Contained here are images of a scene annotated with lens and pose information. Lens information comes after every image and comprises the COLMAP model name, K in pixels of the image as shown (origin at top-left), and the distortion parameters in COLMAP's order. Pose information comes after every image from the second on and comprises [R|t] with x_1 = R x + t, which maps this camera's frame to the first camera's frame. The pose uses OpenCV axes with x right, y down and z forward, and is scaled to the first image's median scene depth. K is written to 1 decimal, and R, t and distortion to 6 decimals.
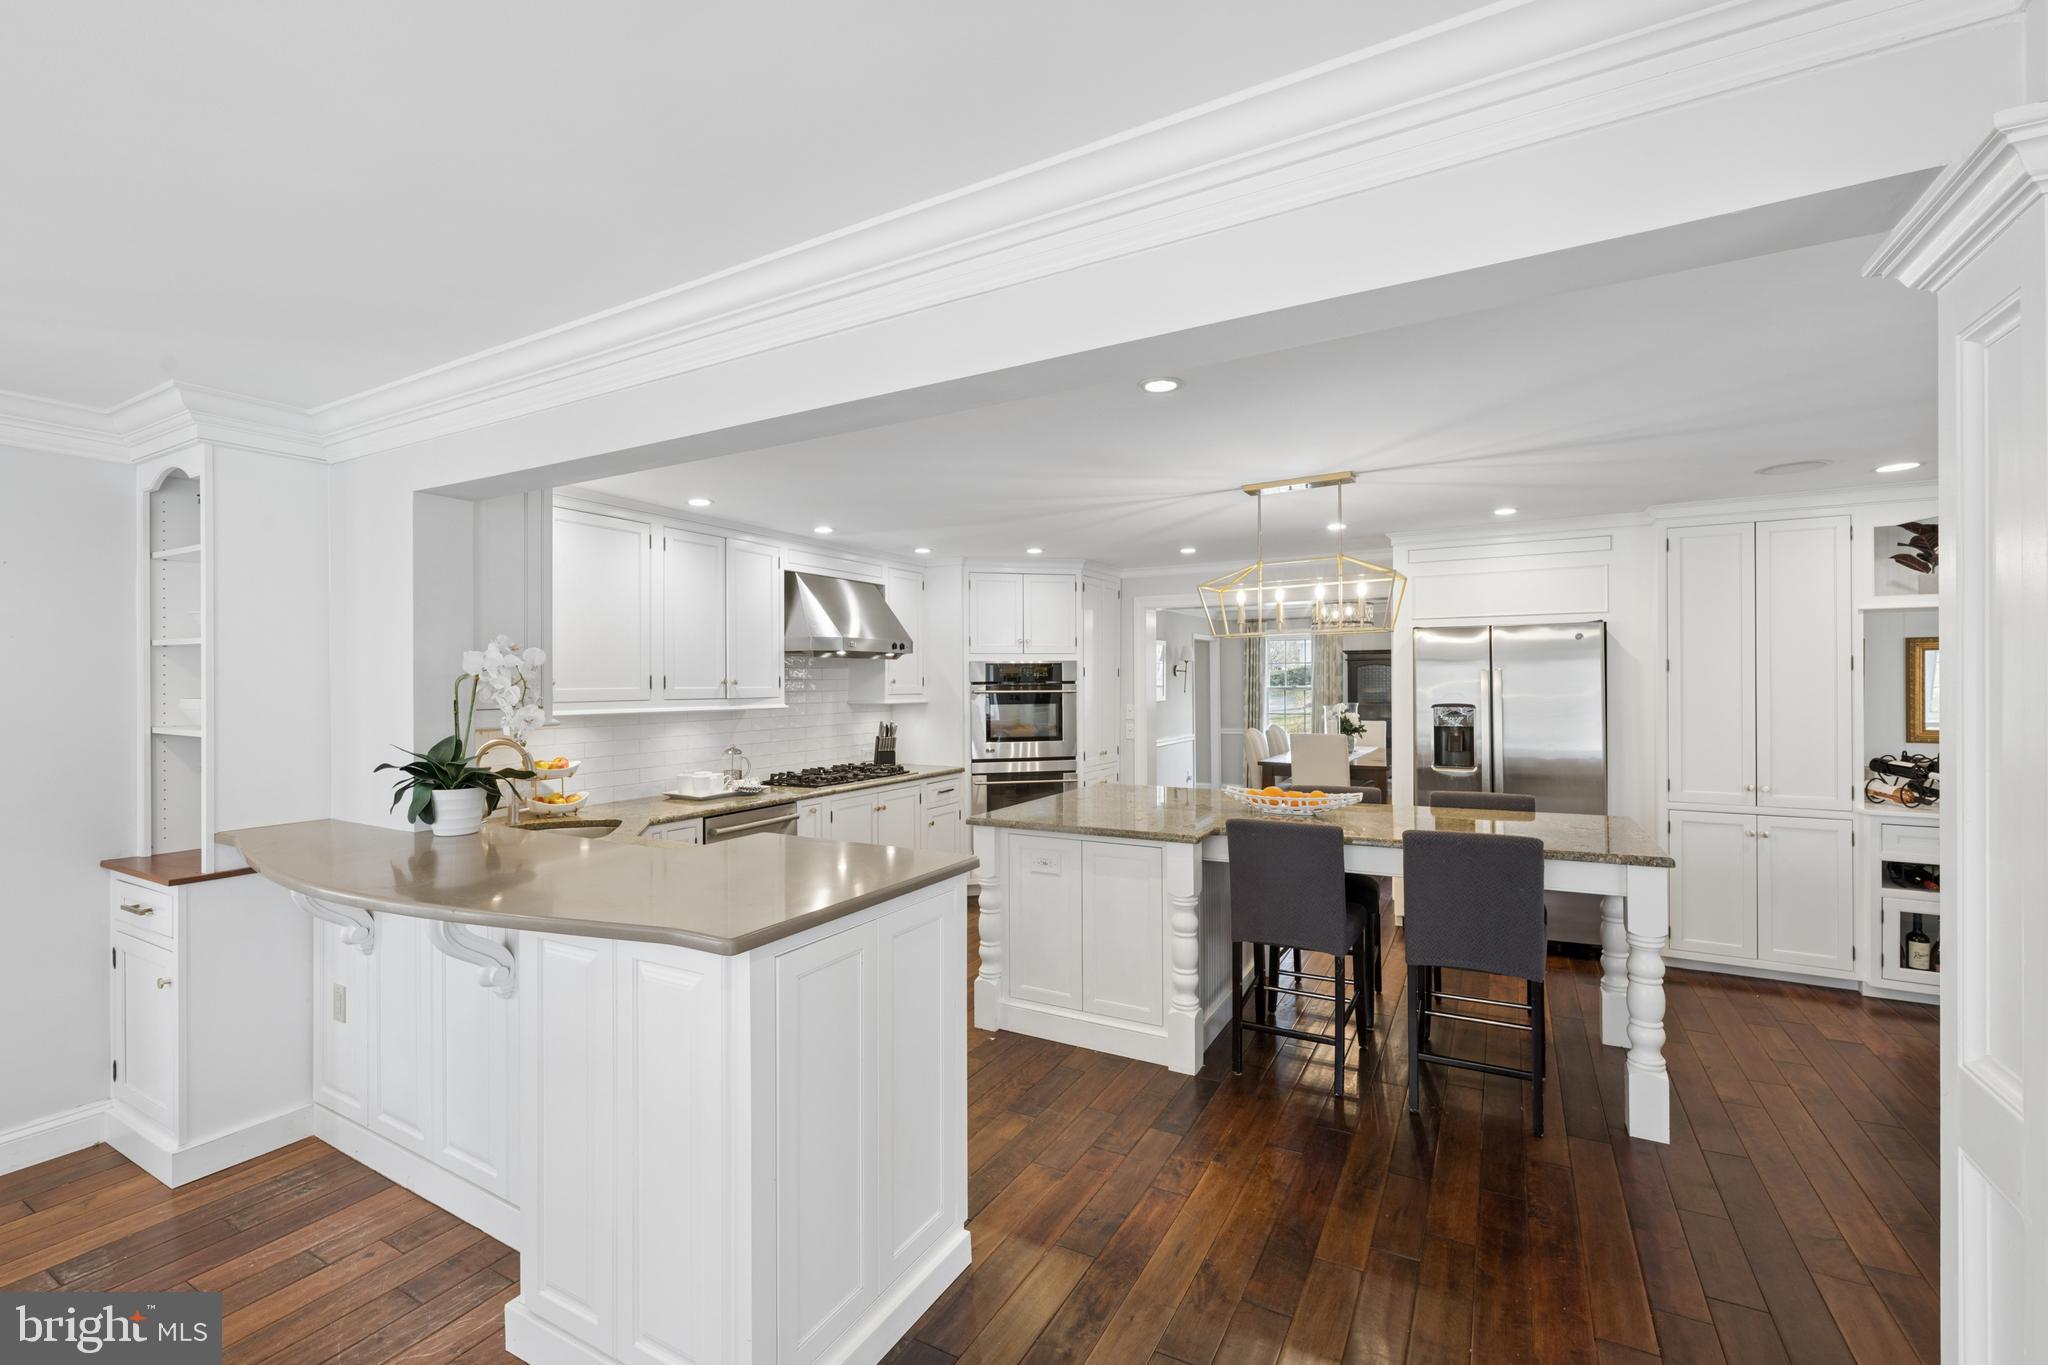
lens RADIAL K [[866.2, 0, 1022.1], [0, 866.2, 685.2], [0, 0, 1]] dist [-0.001844, 0.000014]
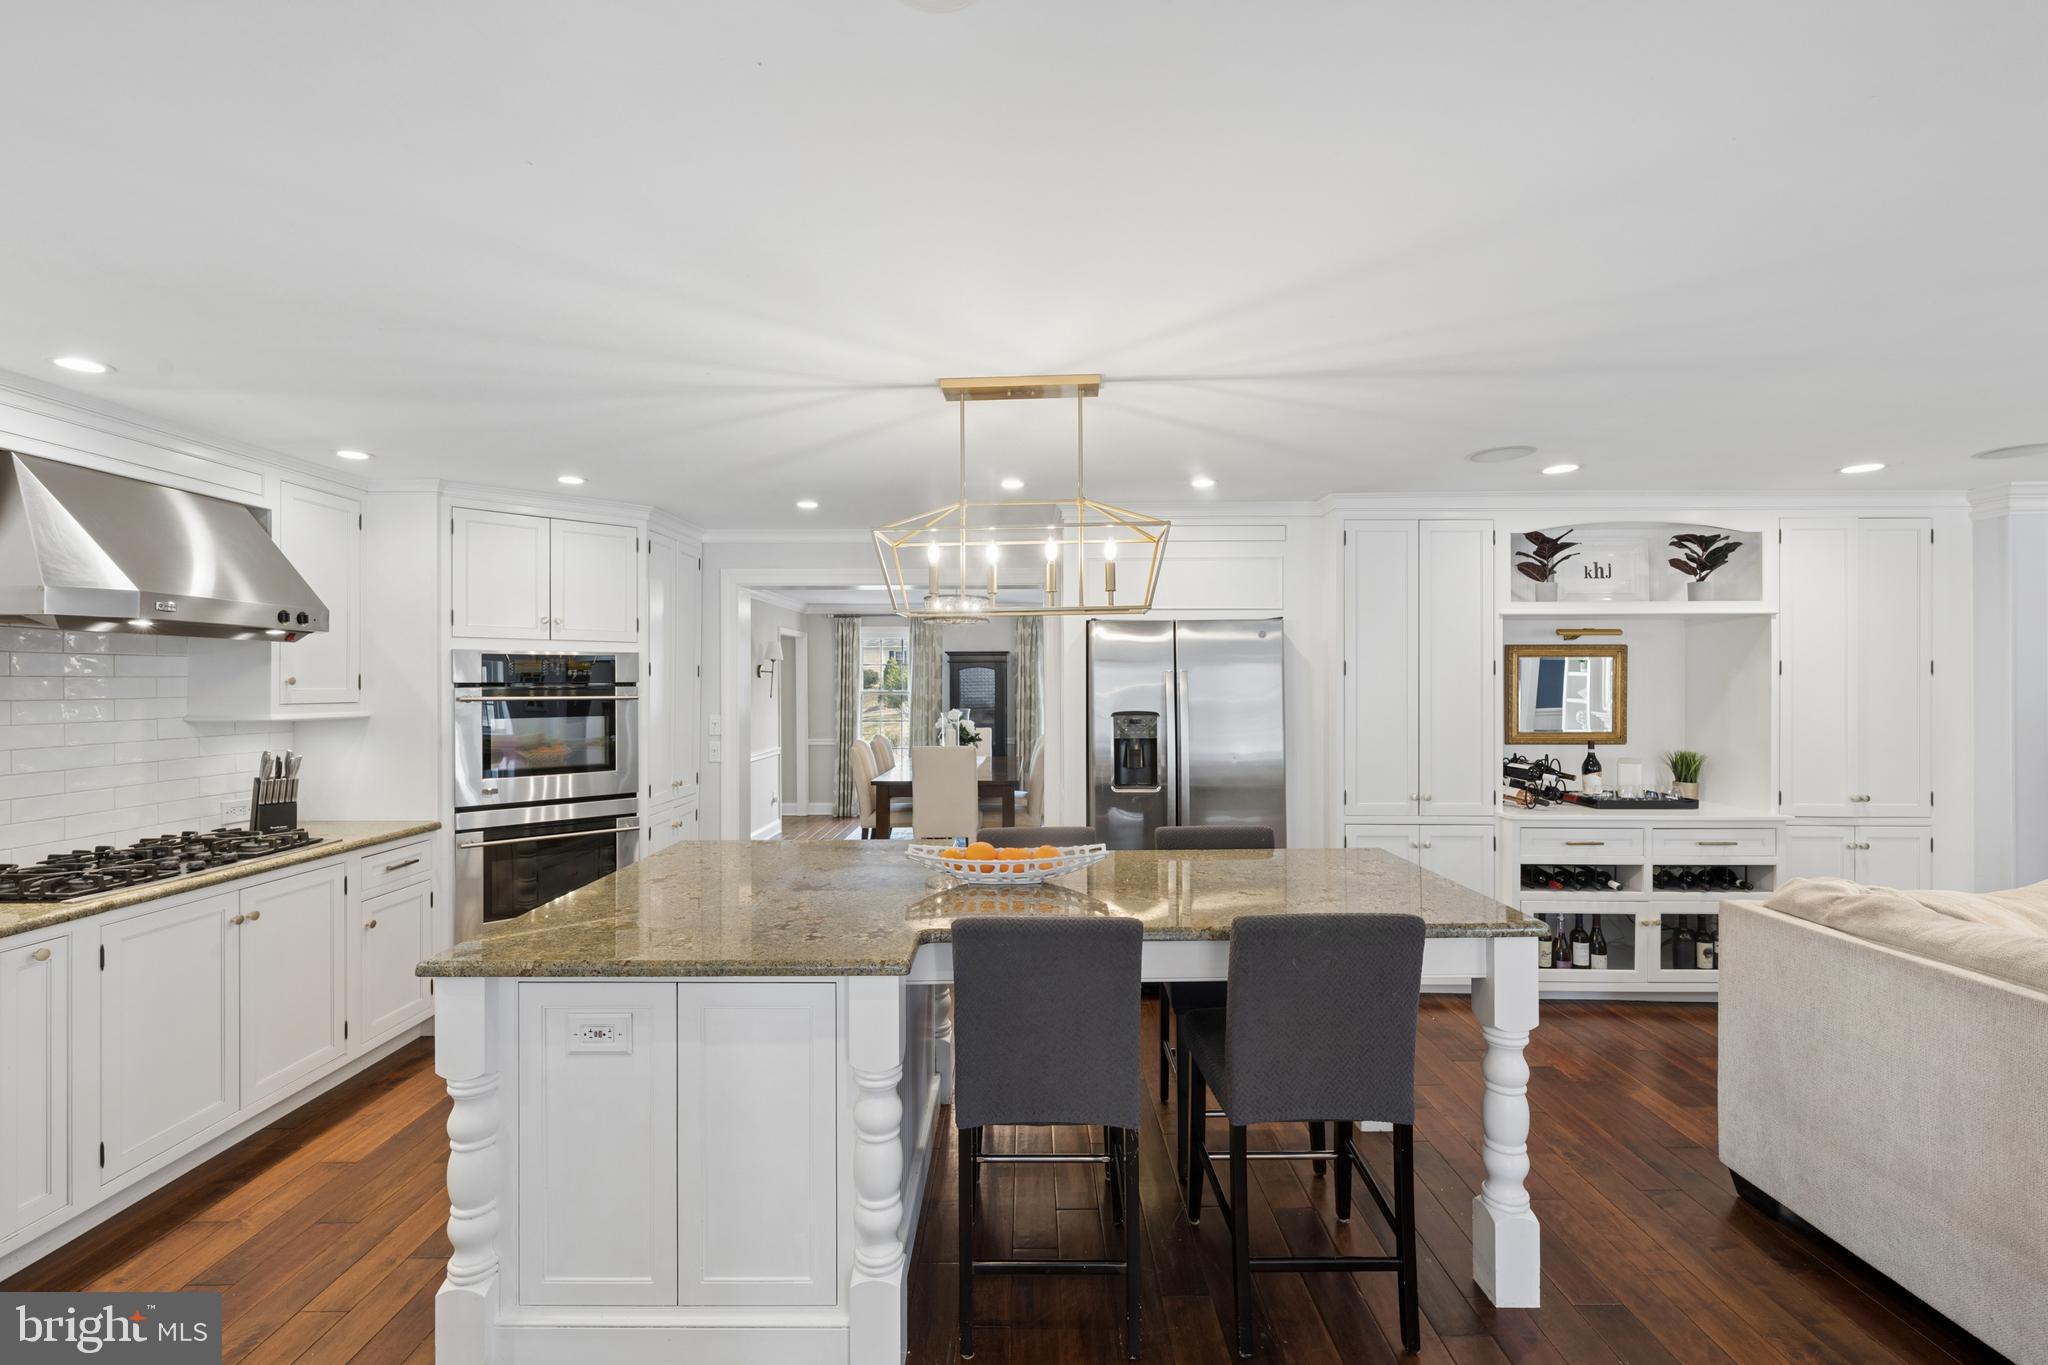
lens RADIAL K [[866.2, 0, 1022.1], [0, 866.2, 685.2], [0, 0, 1]] dist [-0.001844, 0.000014]
pose [[0.876629, 0.003747, 0.481152, -0.000730], [-0.001570, 0.999987, -0.004926, 0.000335], [-0.481164, 0.003563, 0.876623, 0.273725]]
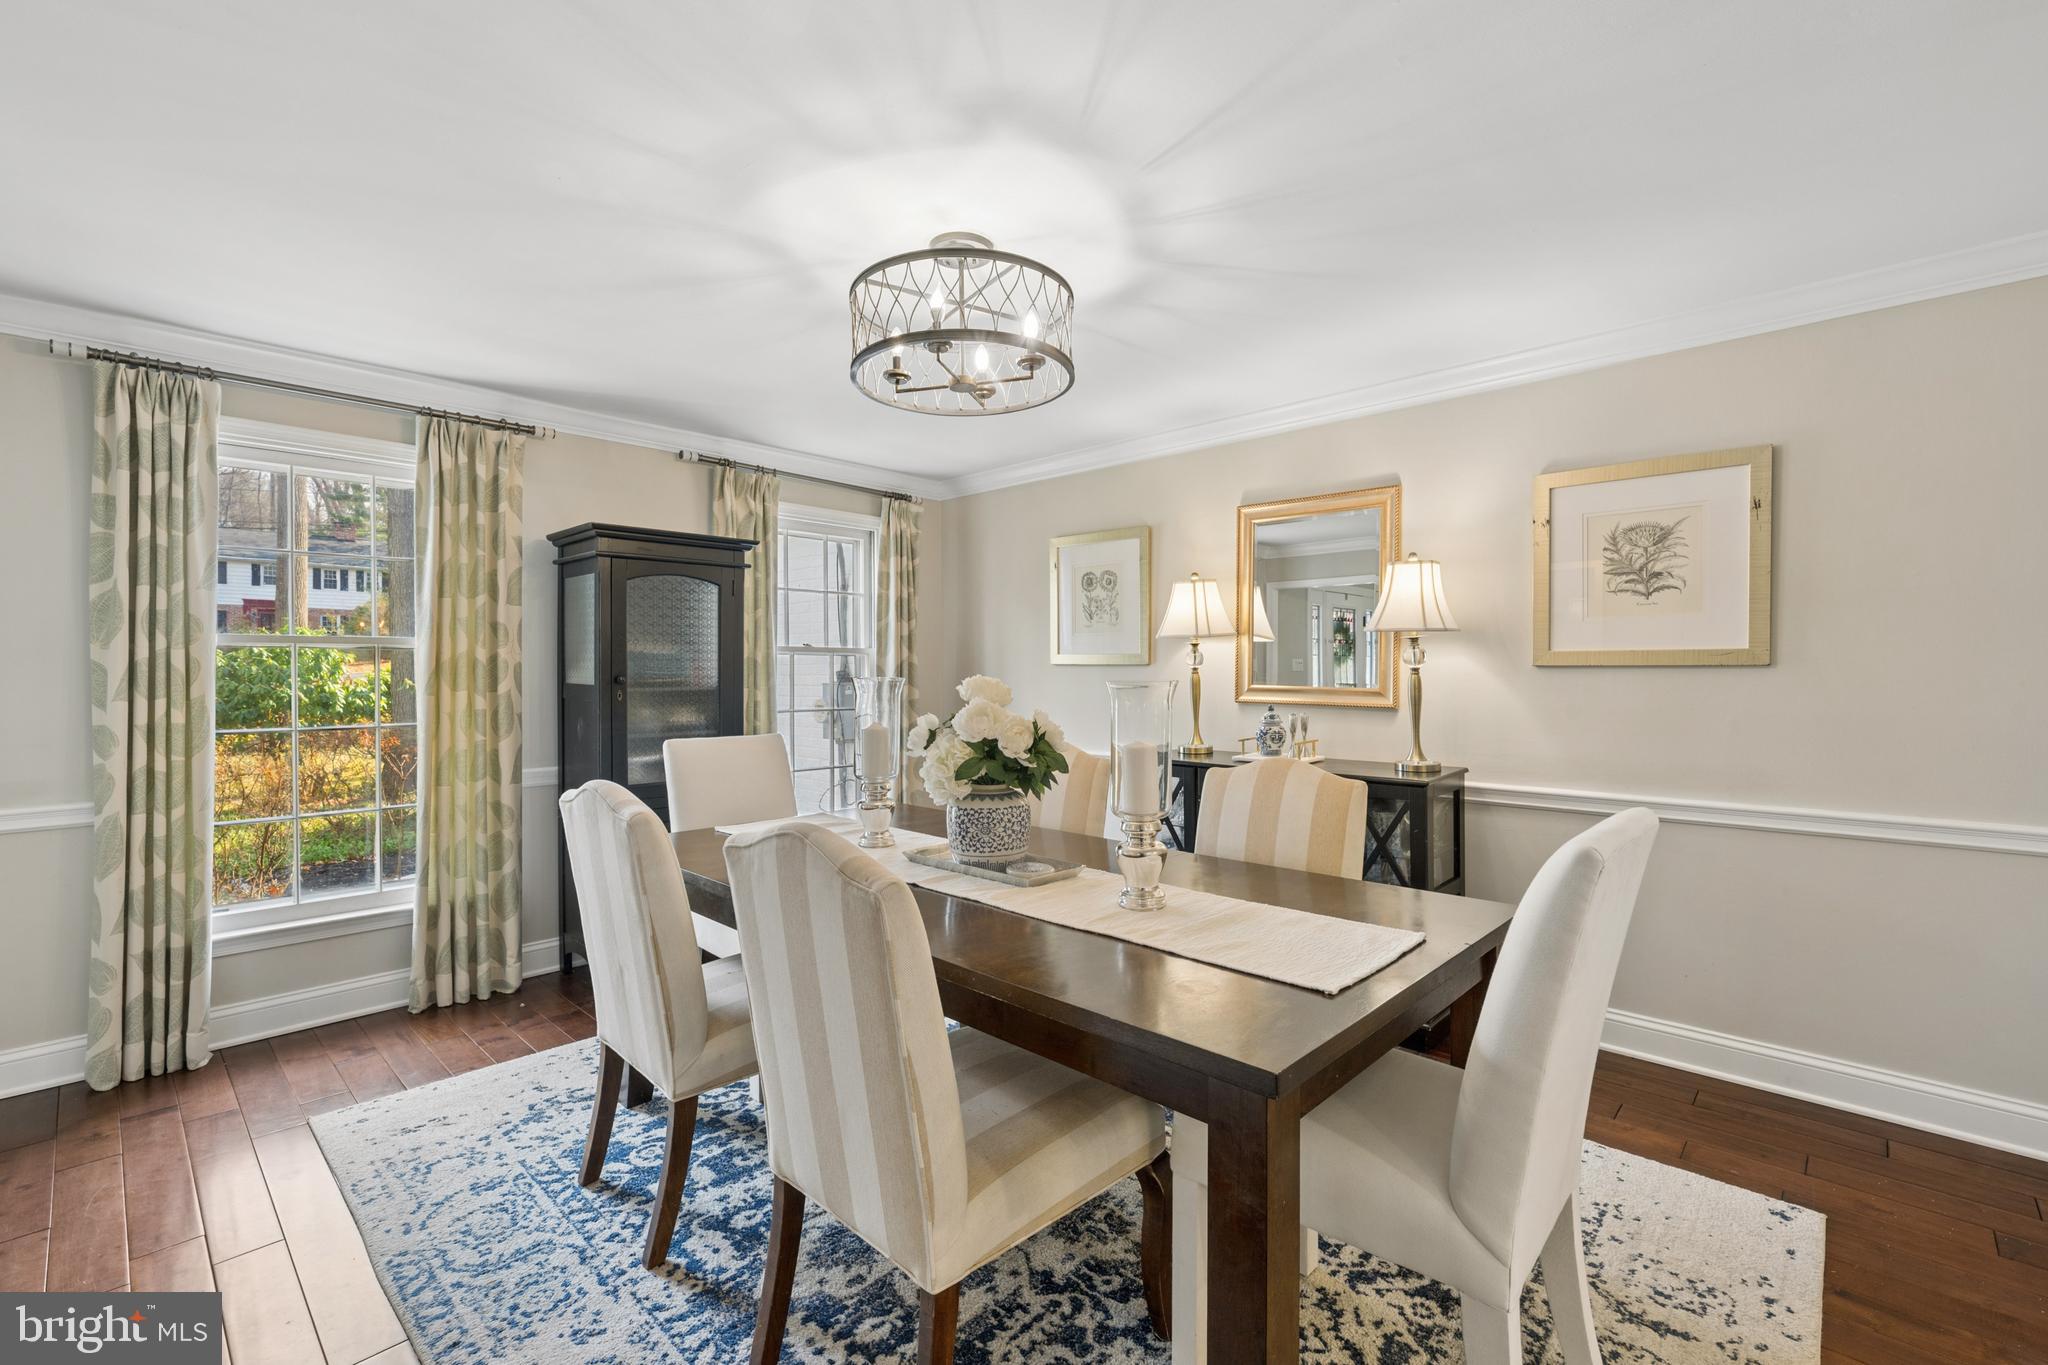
lens RADIAL K [[888.5, 0, 1021.6], [0, 888.5, 674.0], [0, 0, 1]] dist [-0.001131, -0.000214]
pose [[0.253441, 0.002313, 0.967348, 0.162865], [0.002614, 0.999992, -0.003075, 0.031739], [-0.967347, 0.003308, 0.253433, 1.354763]]
